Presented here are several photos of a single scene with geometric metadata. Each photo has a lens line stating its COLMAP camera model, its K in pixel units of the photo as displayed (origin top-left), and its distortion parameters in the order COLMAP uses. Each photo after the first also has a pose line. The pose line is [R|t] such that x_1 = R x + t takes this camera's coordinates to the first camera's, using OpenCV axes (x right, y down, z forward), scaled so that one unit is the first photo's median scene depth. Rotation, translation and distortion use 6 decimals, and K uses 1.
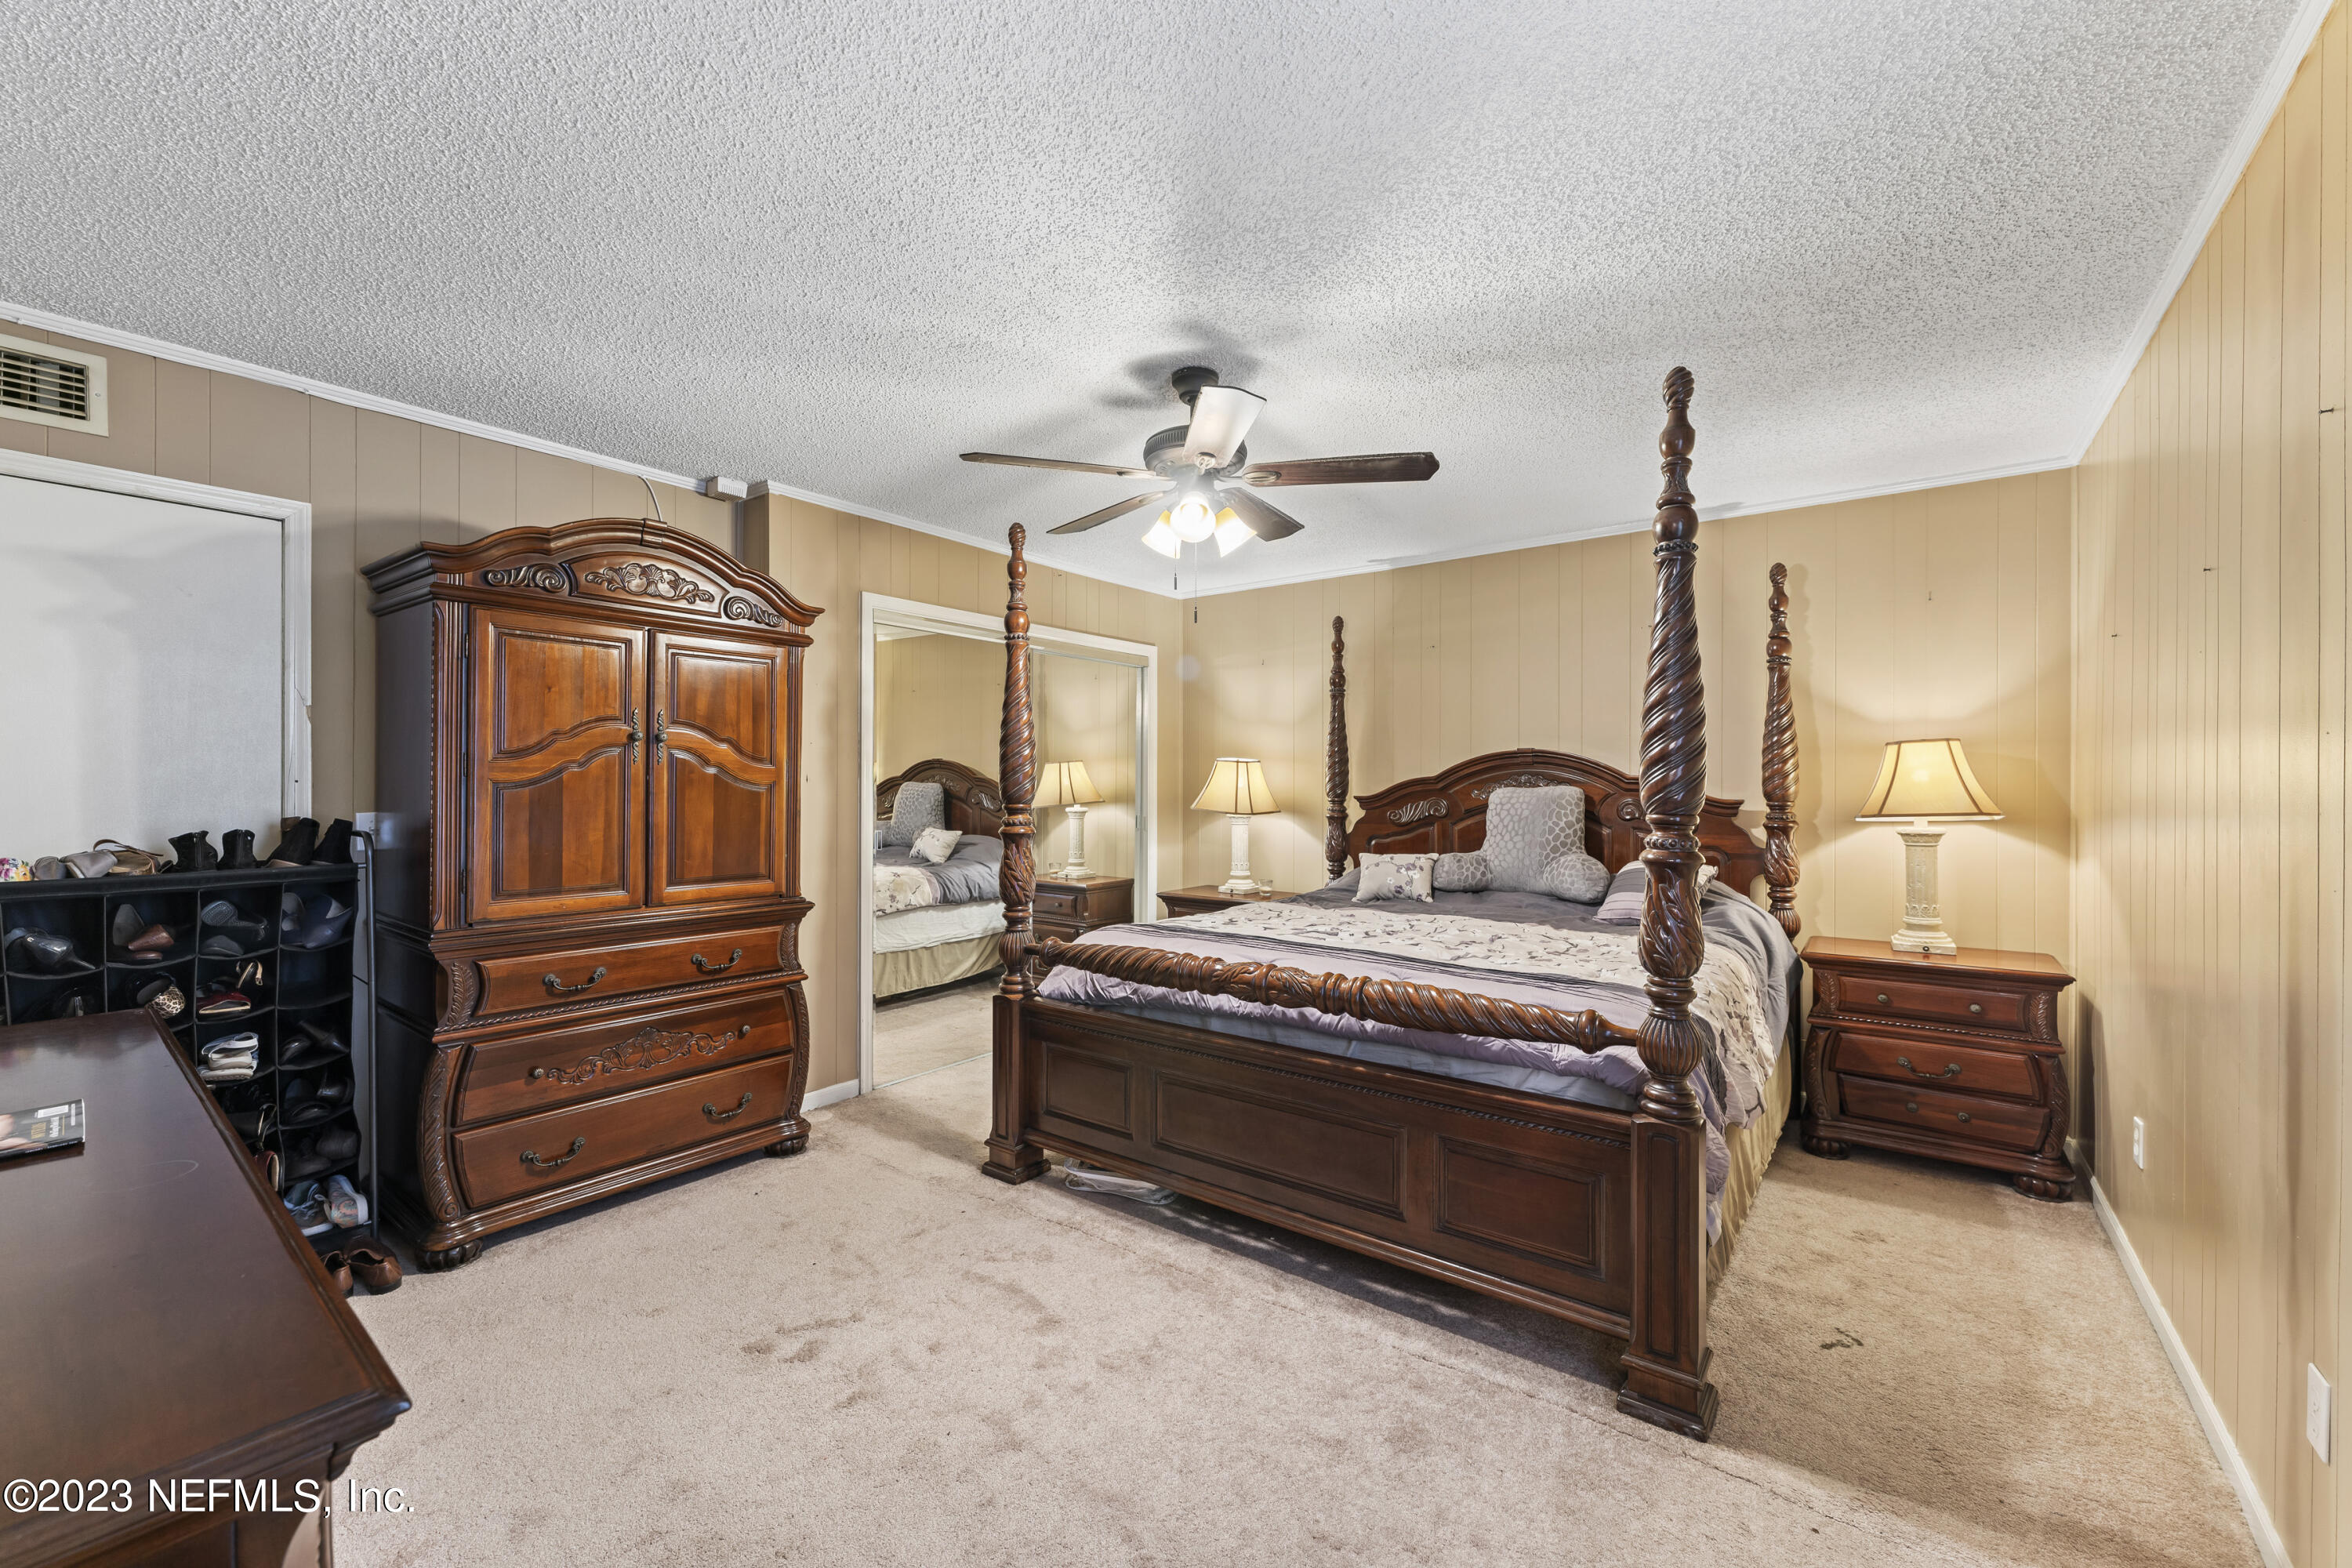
lens RADIAL K [[940.6, 0, 1179.4], [0, 940.6, 788.4], [0, 0, 1]] dist [0.000270, 0.001423]
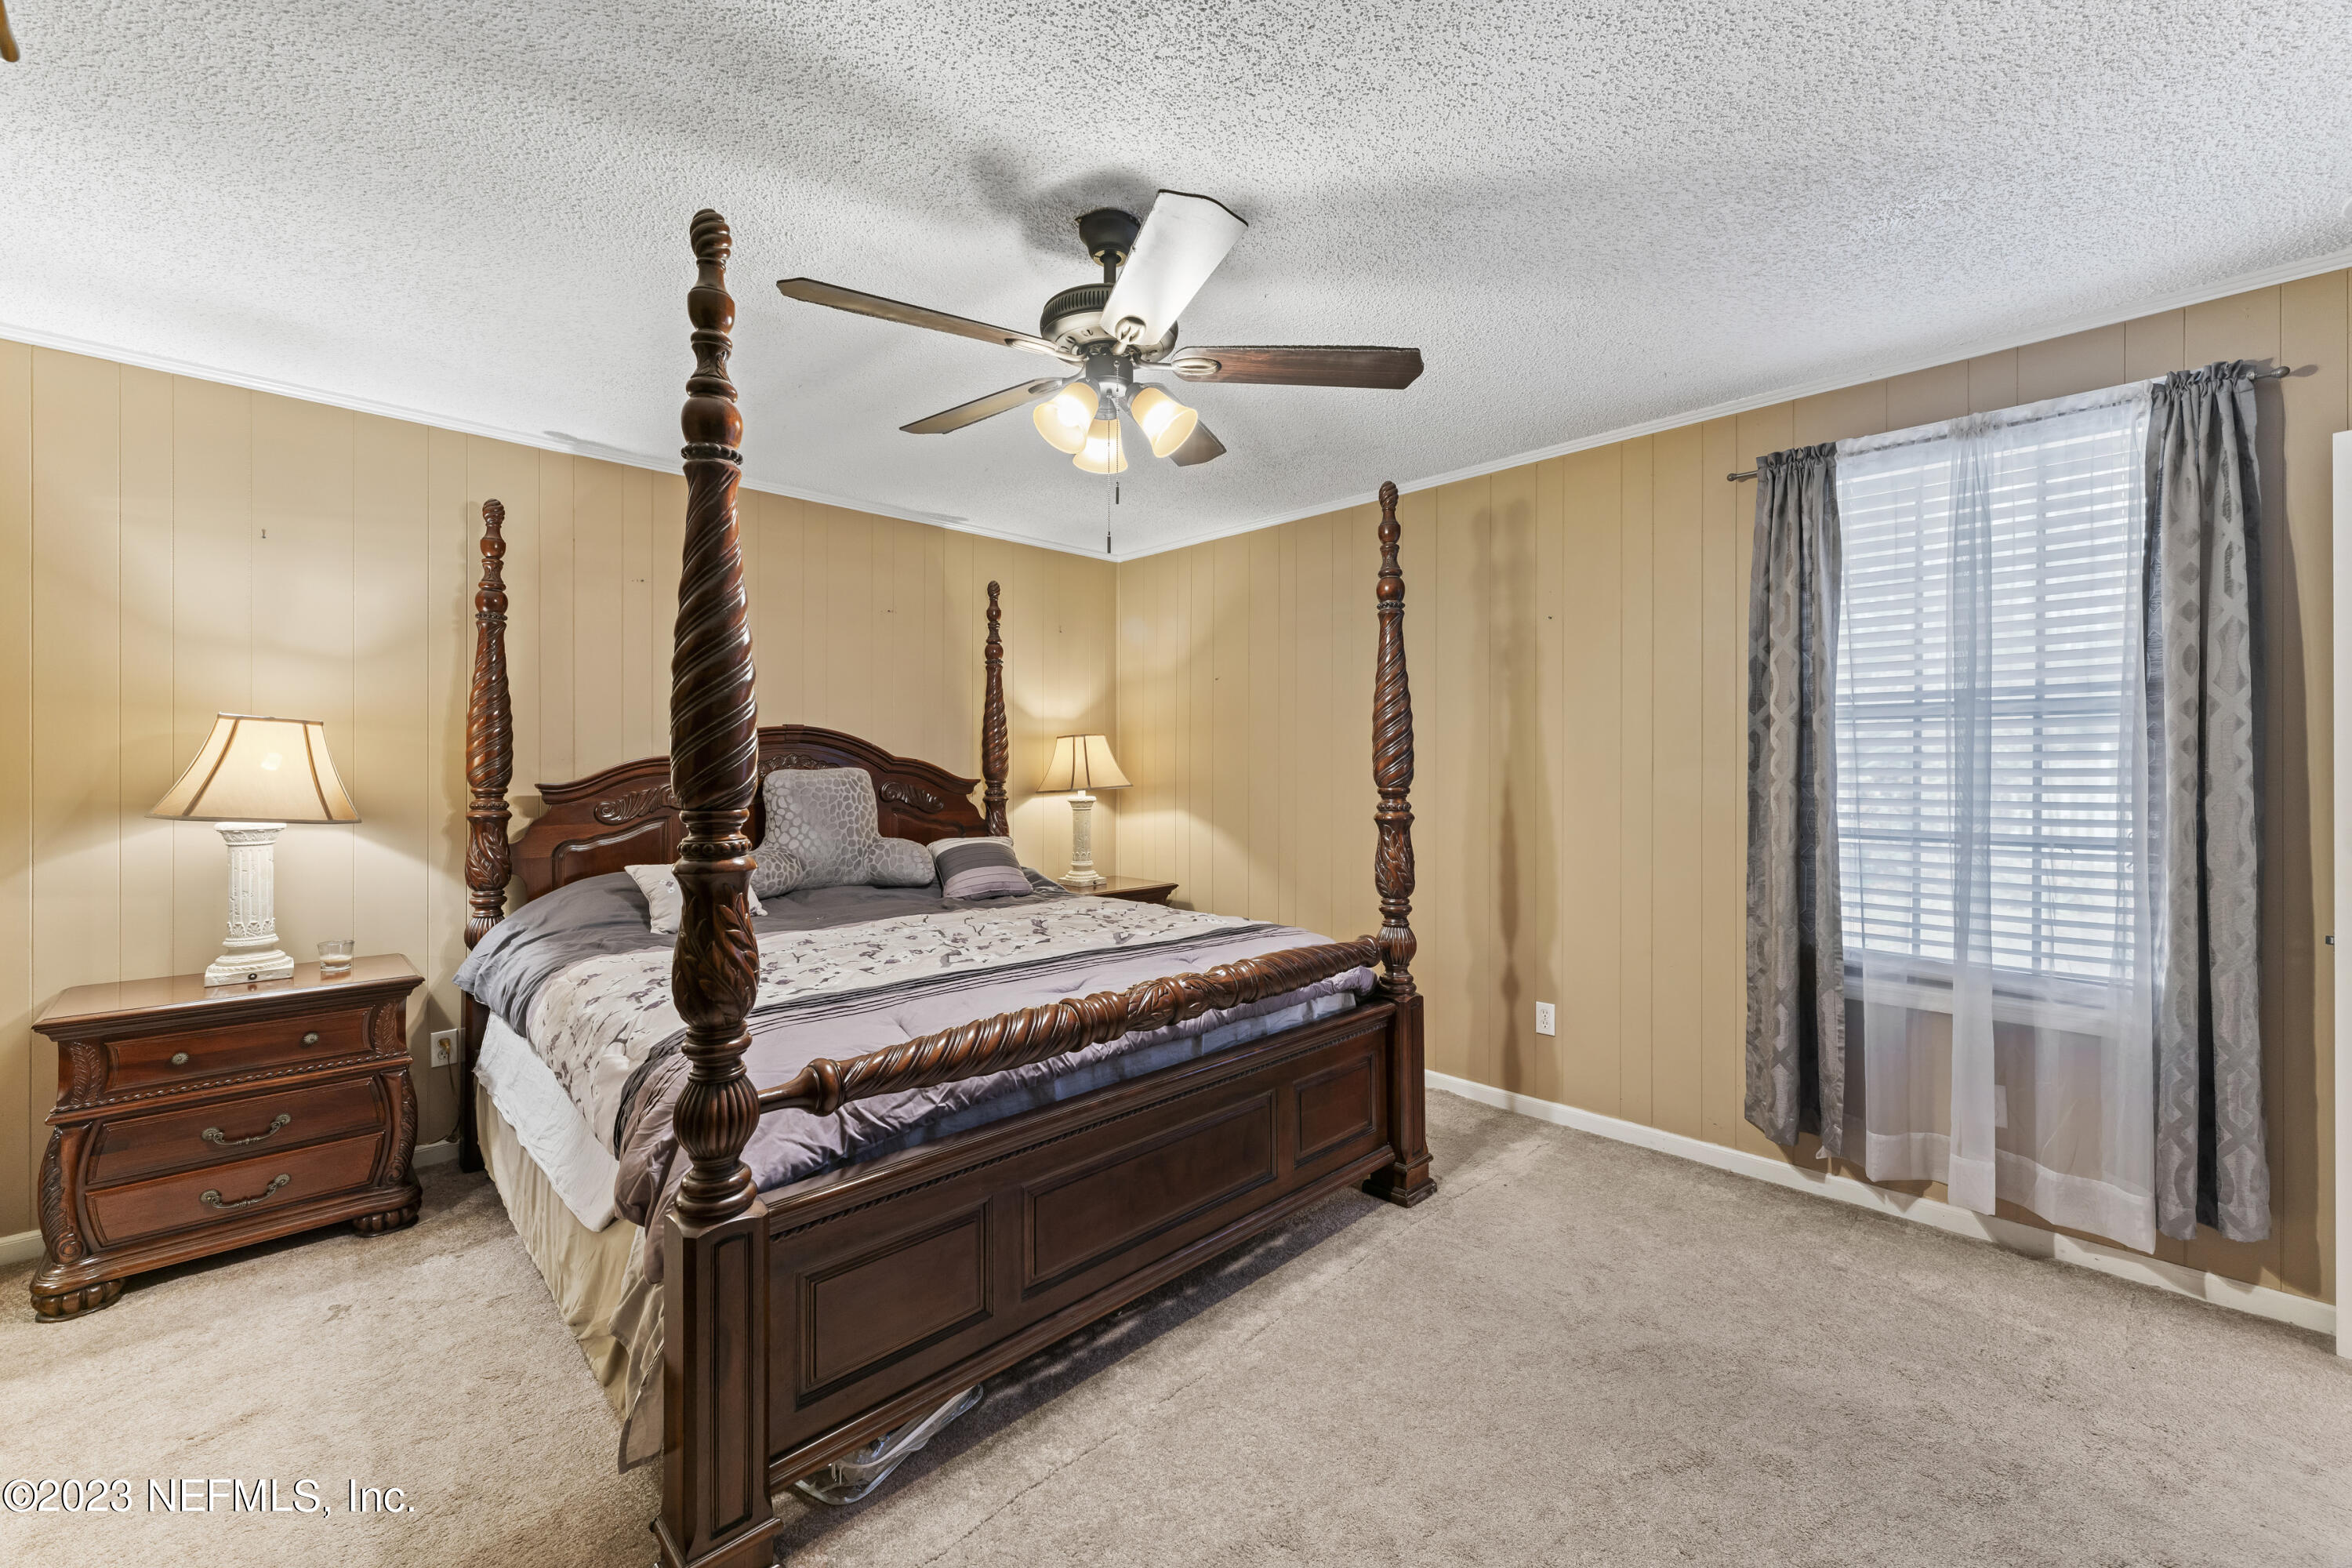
lens RADIAL K [[940.6, 0, 1181.0], [0, 940.6, 768.2], [0, 0, 1]] dist [0.000270, 0.001423]
pose [[0.138139, -0.002731, 0.990409, -0.660155], [0.002089, 0.999995, 0.002466, -0.005337], [-0.990411, 0.001728, 0.138144, 0.764796]]
